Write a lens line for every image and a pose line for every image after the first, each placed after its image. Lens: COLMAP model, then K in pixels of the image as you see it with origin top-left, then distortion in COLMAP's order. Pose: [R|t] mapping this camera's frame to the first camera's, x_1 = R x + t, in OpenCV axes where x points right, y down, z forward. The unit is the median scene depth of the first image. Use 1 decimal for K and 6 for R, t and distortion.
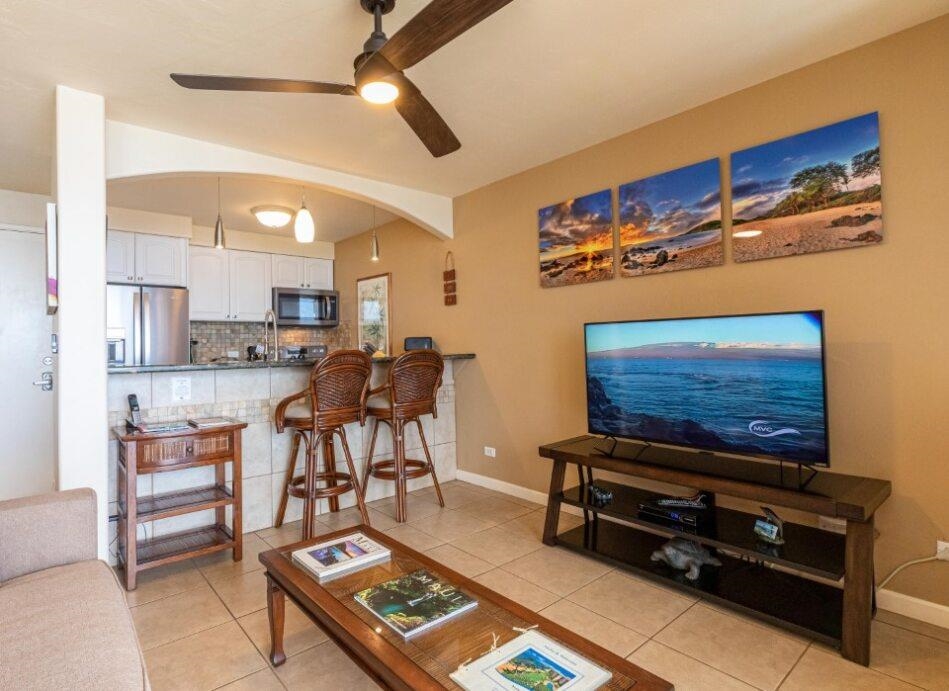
lens RADIAL K [[487.4, 0, 438.3], [0, 487.4, 327.1], [0, 0, 1]] dist [-0.018911, -0.000152]
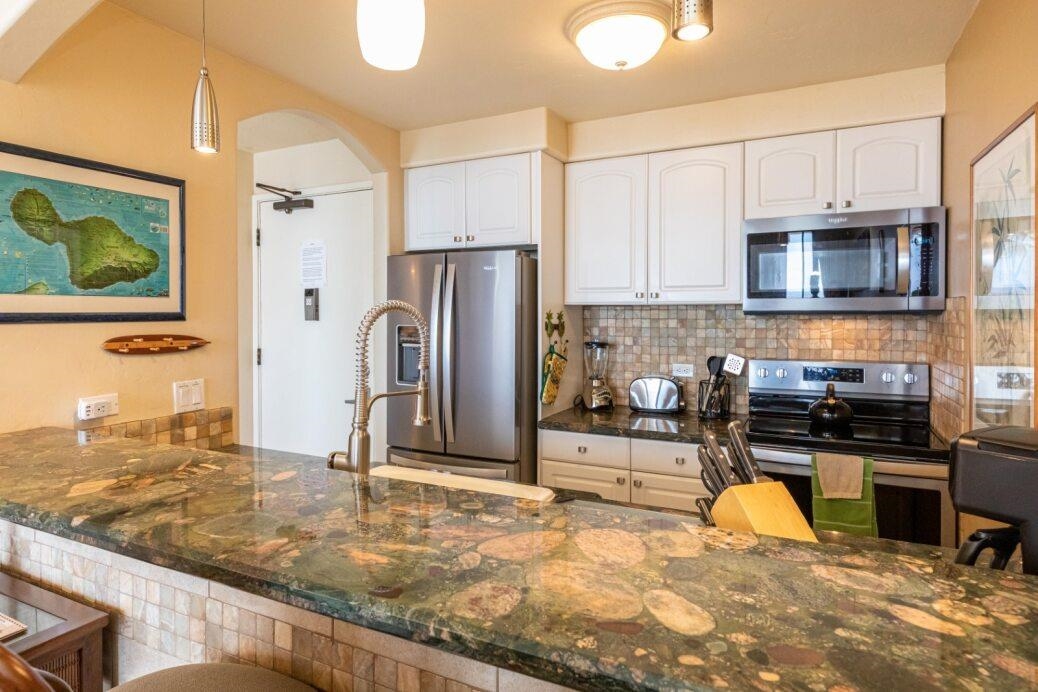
lens RADIAL K [[580.4, 0, 531.1], [0, 580.4, 318.4], [0, 0, 1]] dist [0.002923, 0.000505]
pose [[0.419240, 0.031950, -0.907313, 0.099076], [0.028463, 0.998427, 0.048310, -0.069347], [0.907429, -0.046078, 0.417671, 1.528569]]
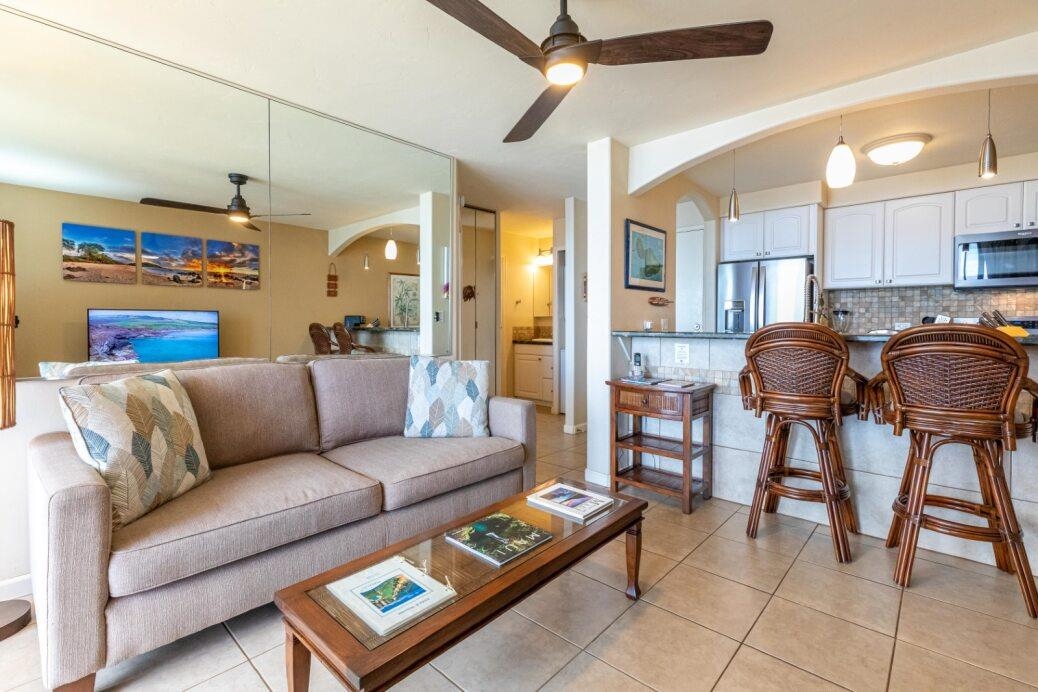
lens RADIAL K [[472.9, 0, 513.9], [0, 472.9, 329.5], [0, 0, 1]] dist [-0.000047, -0.000182]
pose [[0.137857, 0.038063, -0.989721, 0.694492], [0.035202, 0.998442, 0.043301, 0.008439], [0.989826, -0.040810, 0.136302, 0.581574]]
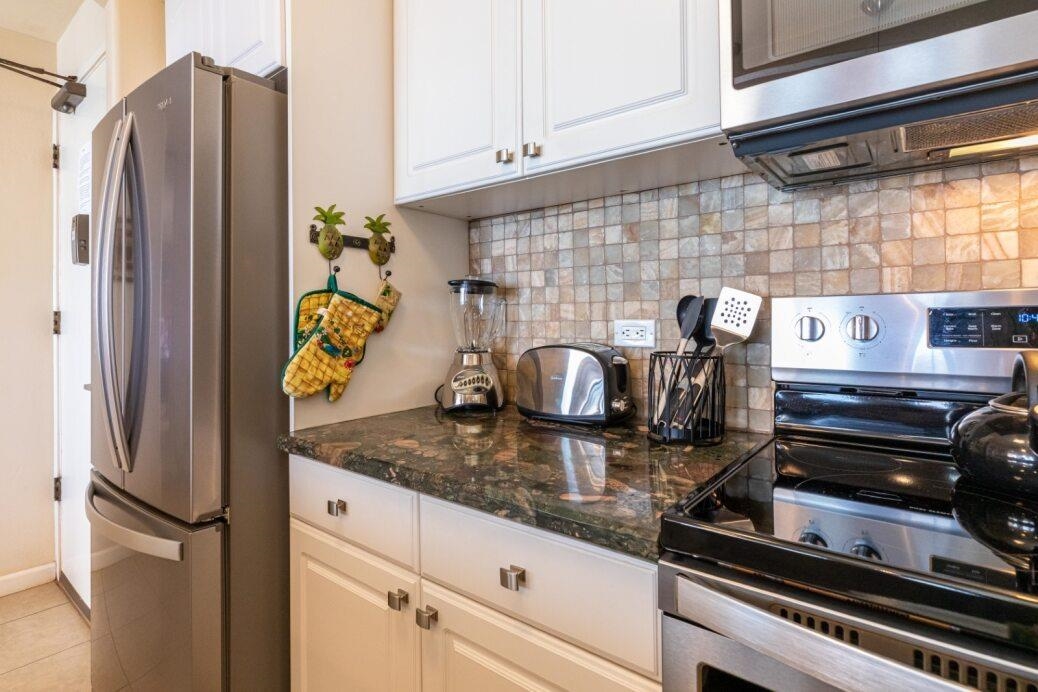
lens RADIAL K [[519.8, 0, 529.3], [0, 519.8, 317.1], [0, 0, 1]] dist [-0.001340, 0.000284]
pose [[0.217968, 0.017074, -0.975807, -0.481602], [0.043968, 0.998660, 0.027295, 0.098227], [0.974965, -0.048854, 0.216925, 2.213854]]
